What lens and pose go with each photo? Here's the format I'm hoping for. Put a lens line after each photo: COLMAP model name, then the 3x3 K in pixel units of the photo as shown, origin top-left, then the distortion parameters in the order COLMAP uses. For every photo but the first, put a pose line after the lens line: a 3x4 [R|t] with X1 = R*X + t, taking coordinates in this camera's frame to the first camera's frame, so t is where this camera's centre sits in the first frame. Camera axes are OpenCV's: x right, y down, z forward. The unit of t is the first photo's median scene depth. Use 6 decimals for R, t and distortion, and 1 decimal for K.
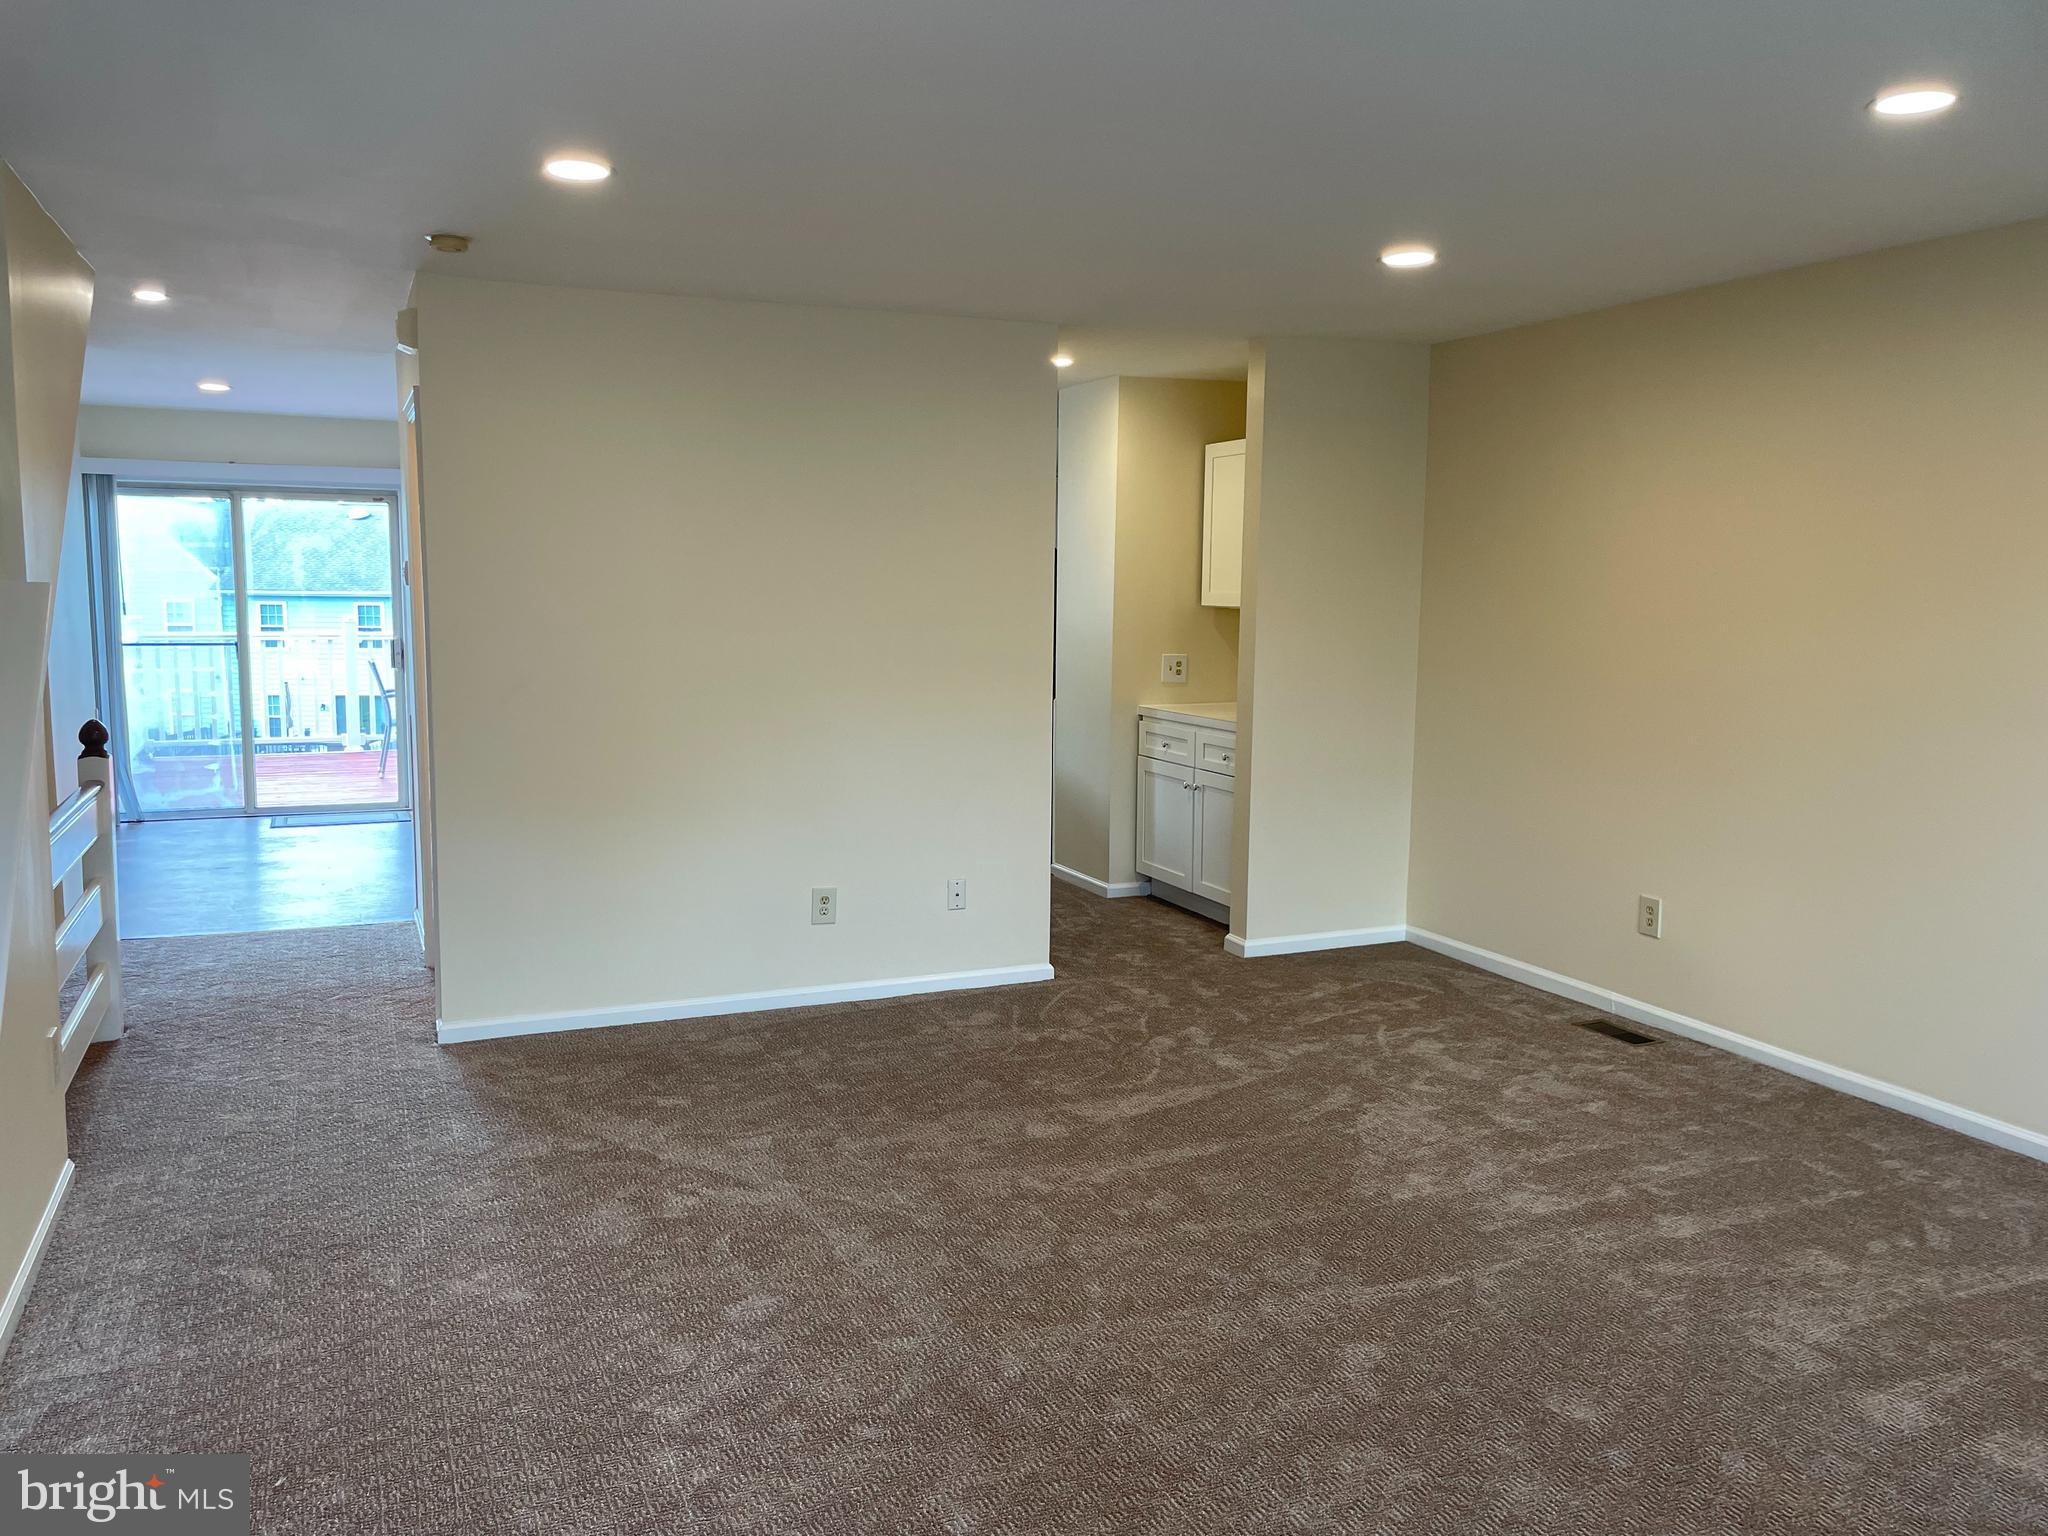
lens RADIAL K [[1565.2, 0, 1022.1], [0, 1565.2, 768.1], [0, 0, 1]] dist [0.058004, -0.018126]
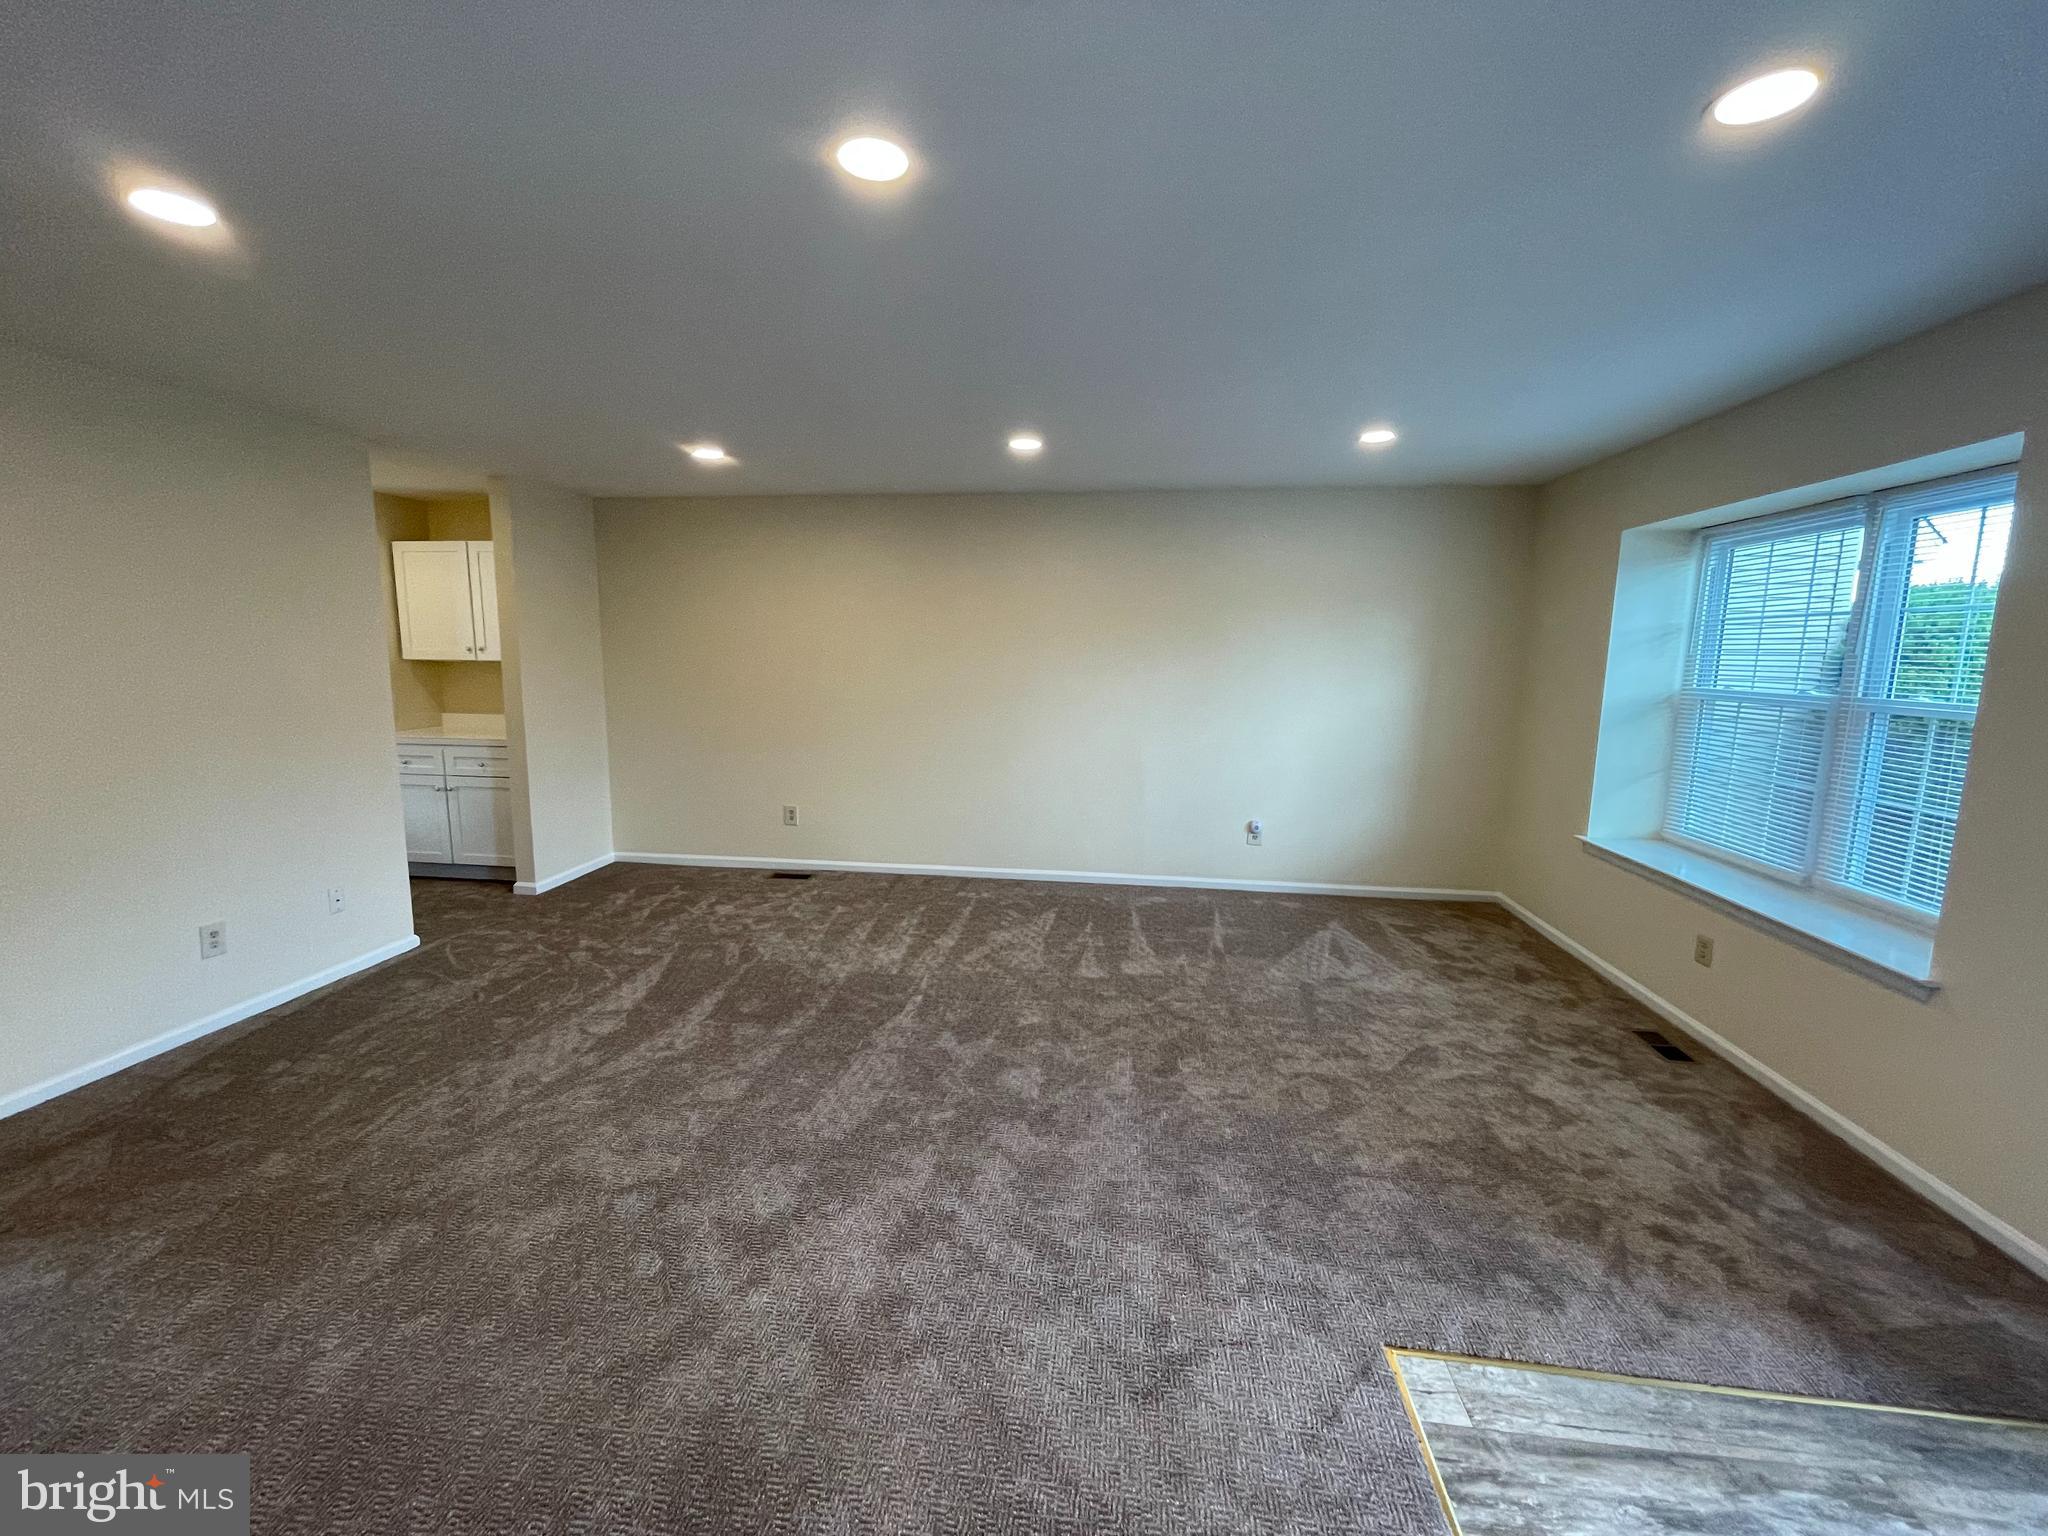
lens RADIAL K [[830.0, 0, 1034.7], [0, 830.0, 771.0], [0, 0, 1]] dist [0.001549, -0.000547]
pose [[0.498502, -0.129633, 0.857141, -0.351898], [0.096805, 0.990896, 0.093561, -0.030306], [-0.861467, 0.036335, 0.506513, 0.224683]]
